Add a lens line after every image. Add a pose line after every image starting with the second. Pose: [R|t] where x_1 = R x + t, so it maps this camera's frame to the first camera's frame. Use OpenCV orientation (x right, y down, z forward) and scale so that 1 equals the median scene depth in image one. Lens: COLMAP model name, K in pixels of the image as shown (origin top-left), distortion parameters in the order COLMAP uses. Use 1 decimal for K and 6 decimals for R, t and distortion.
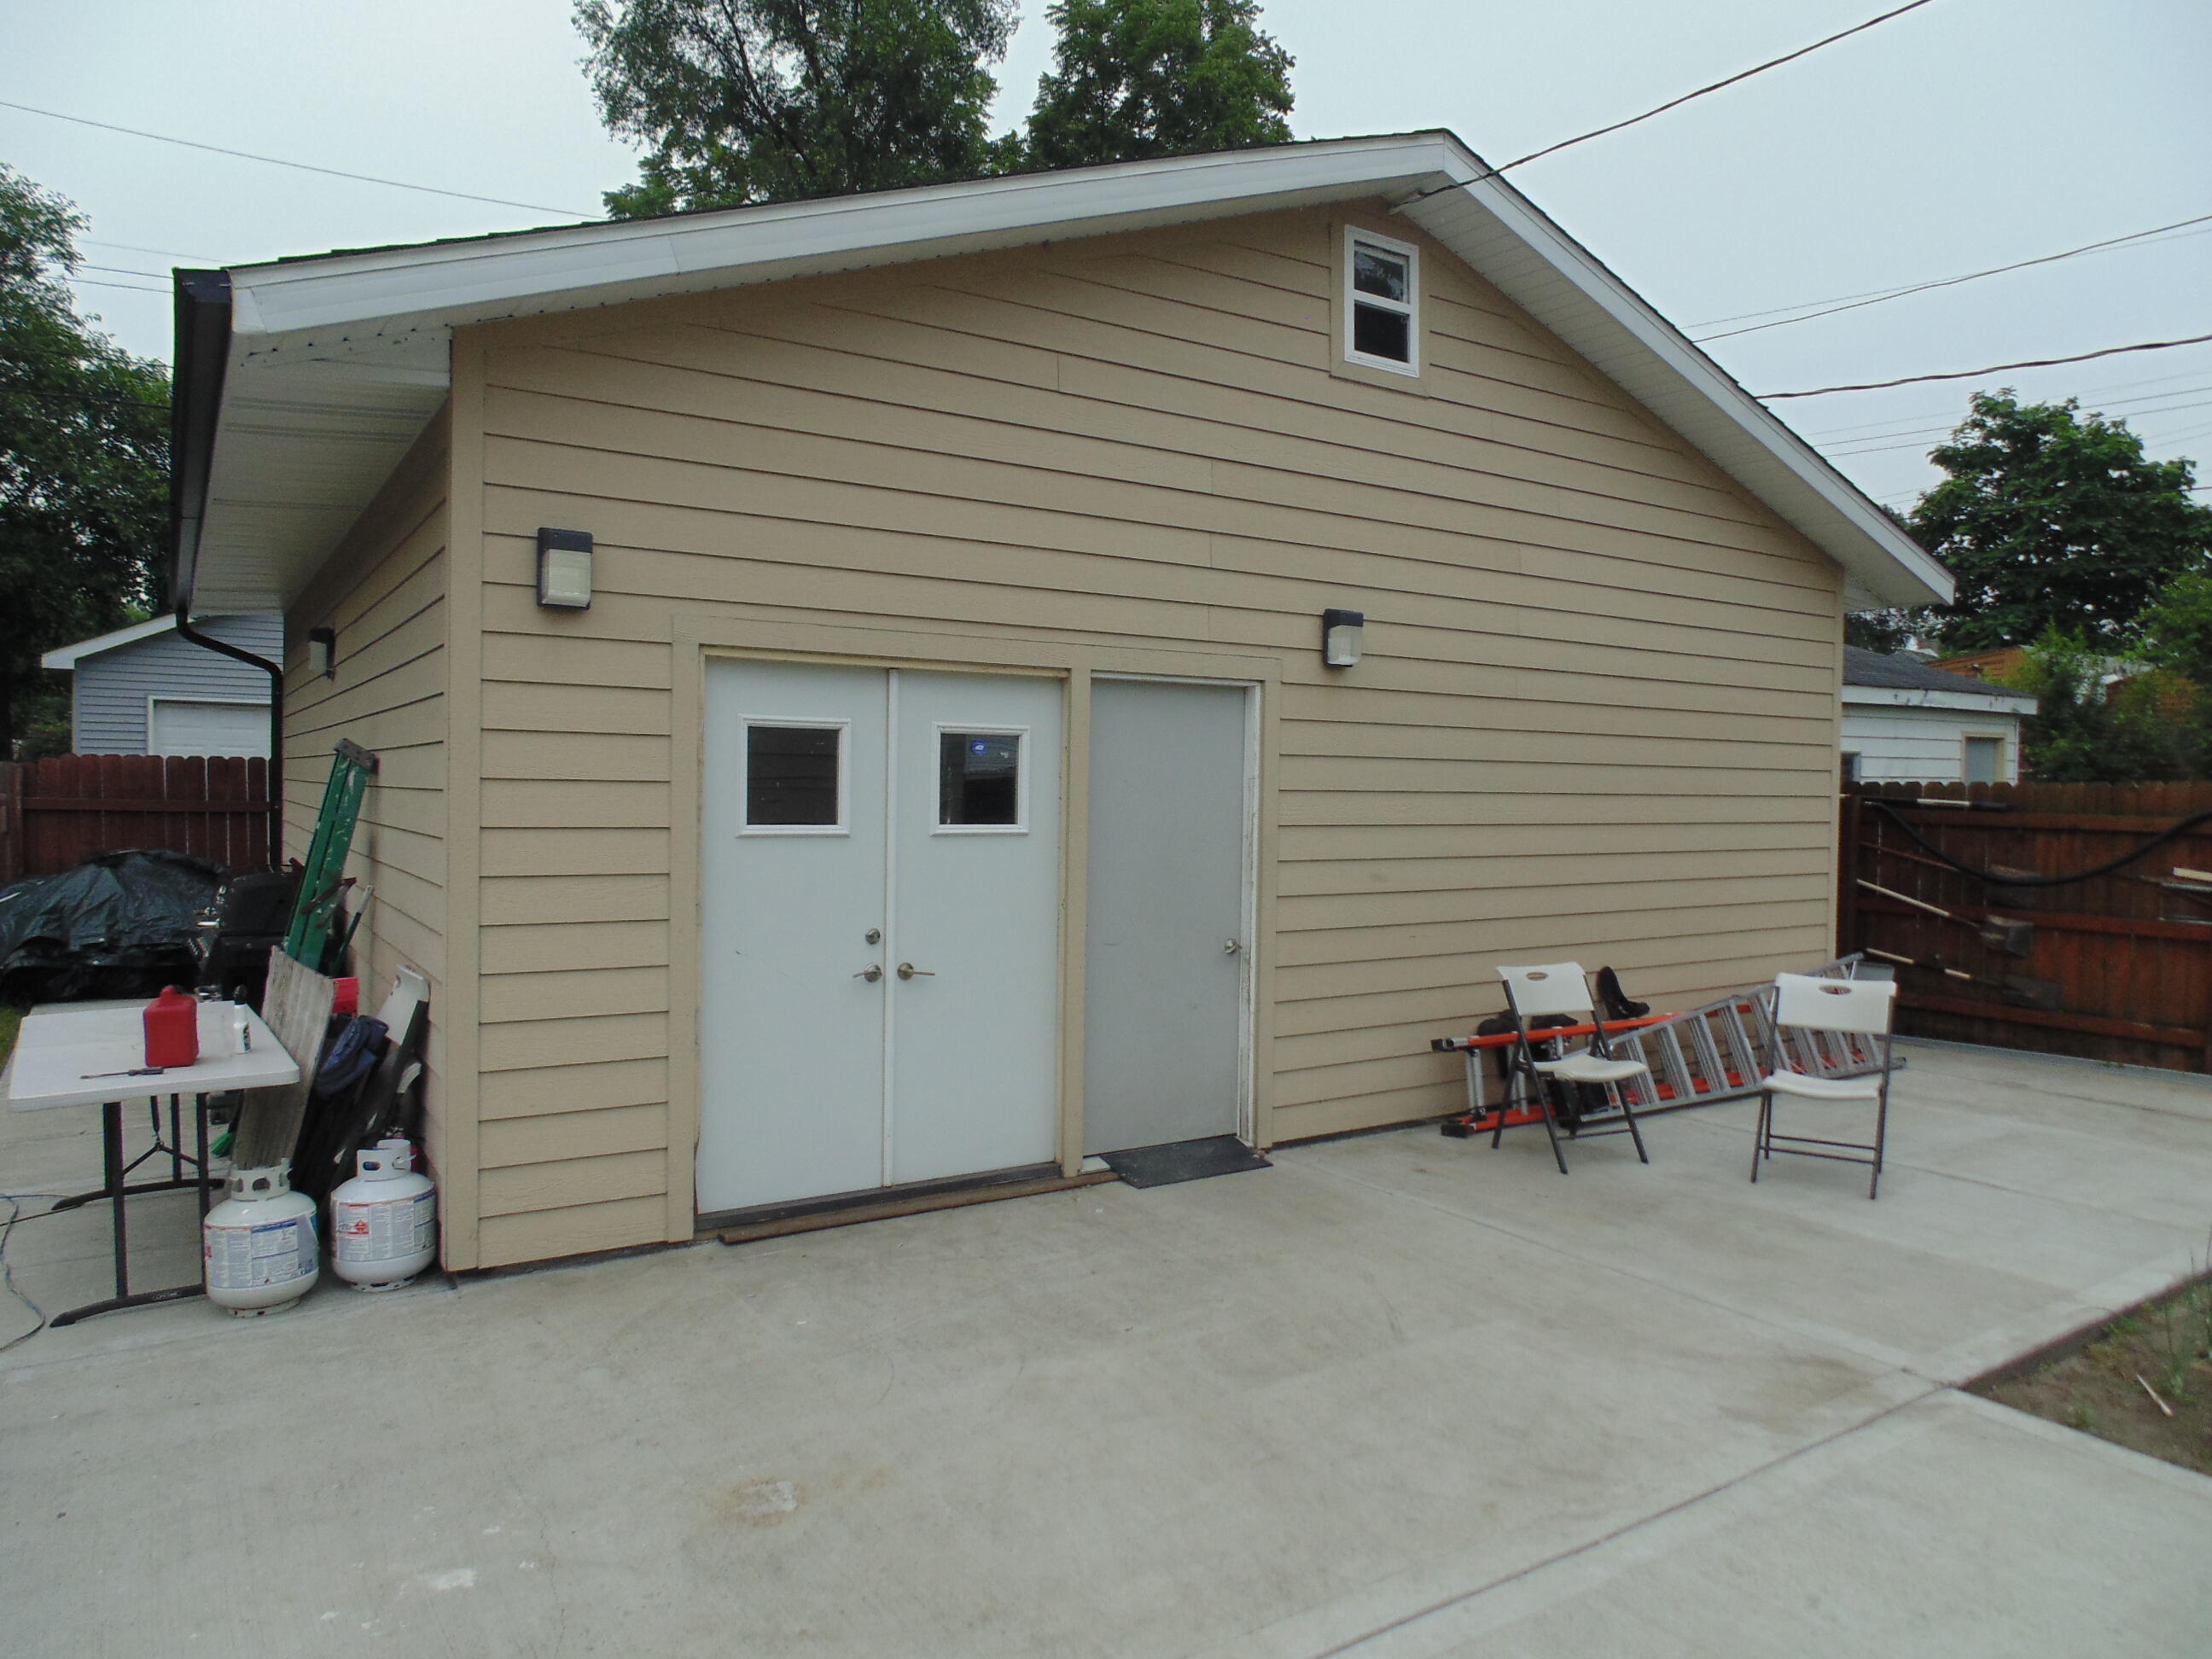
lens RADIAL K [[1470.3, 0, 1114.0], [0, 1470.3, 820.2], [0, 0, 1]] dist [-0.011553, -0.006944]
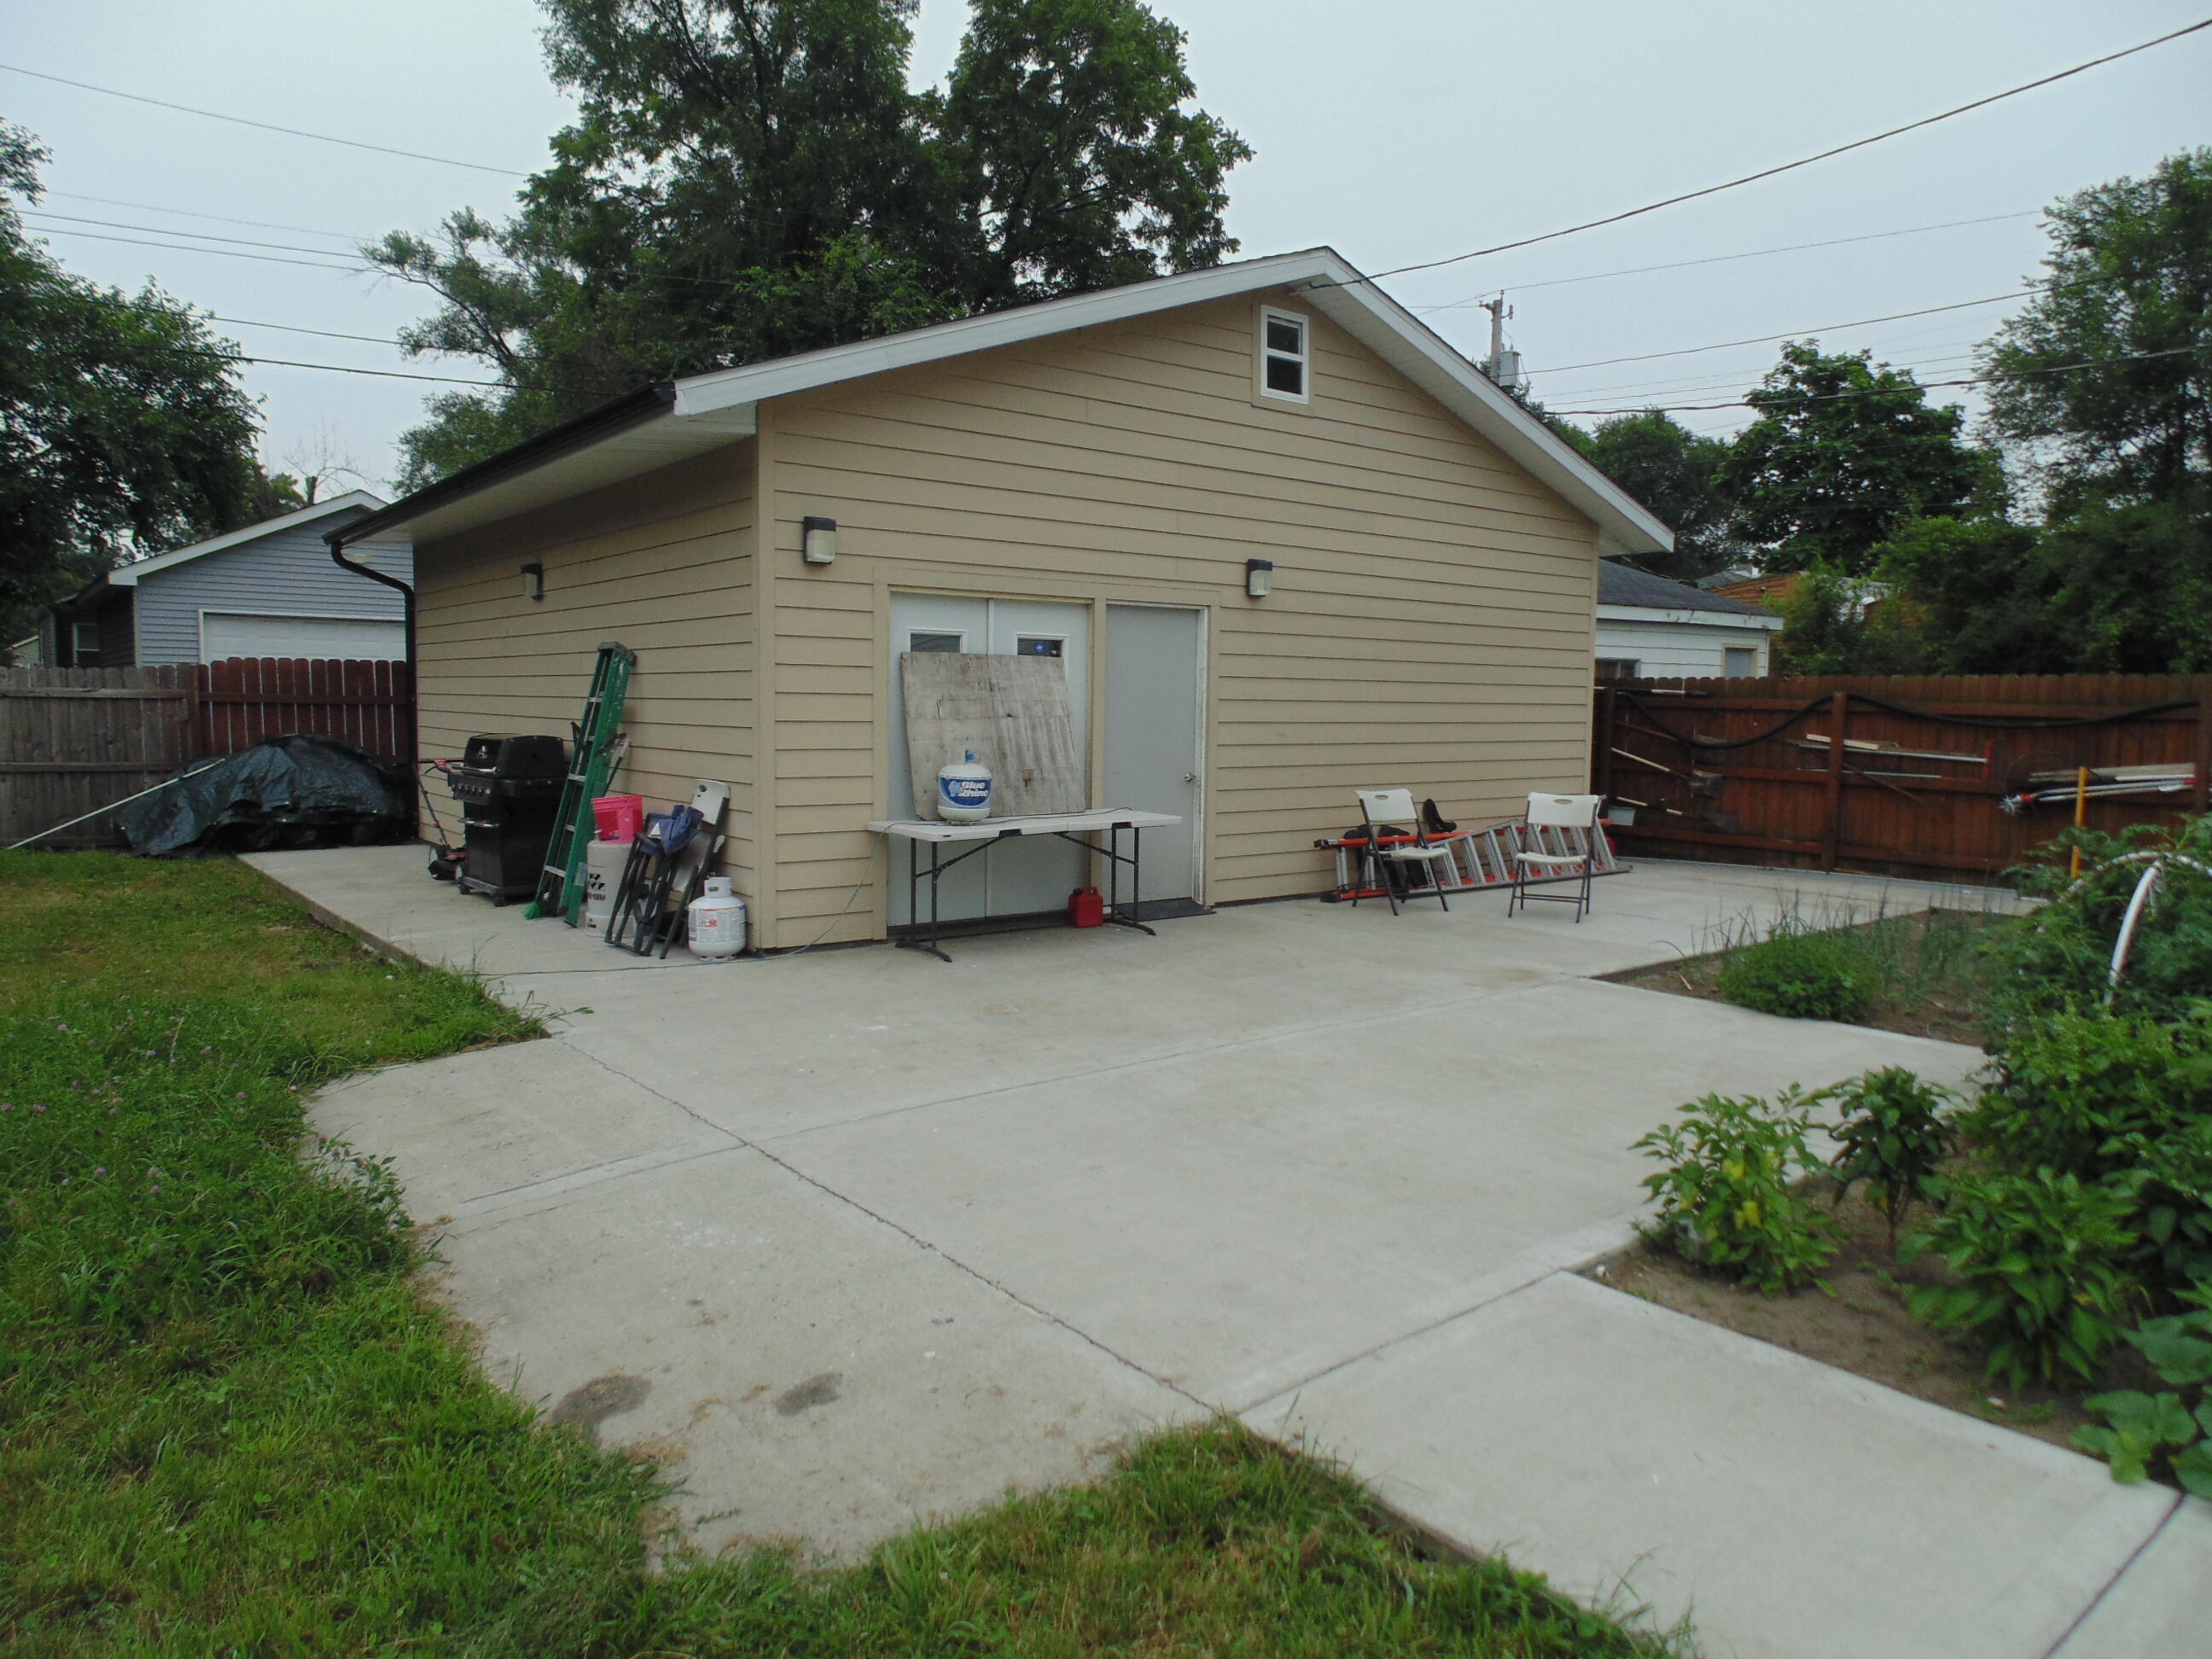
lens RADIAL K [[1470.3, 0, 1114.0], [0, 1470.3, 820.2], [0, 0, 1]] dist [-0.011553, -0.006944]
pose [[0.996271, -0.008150, 0.085893, -0.118957], [0.003143, 0.998296, 0.058264, 0.035792], [-0.086222, -0.057777, 0.994599, -0.487023]]
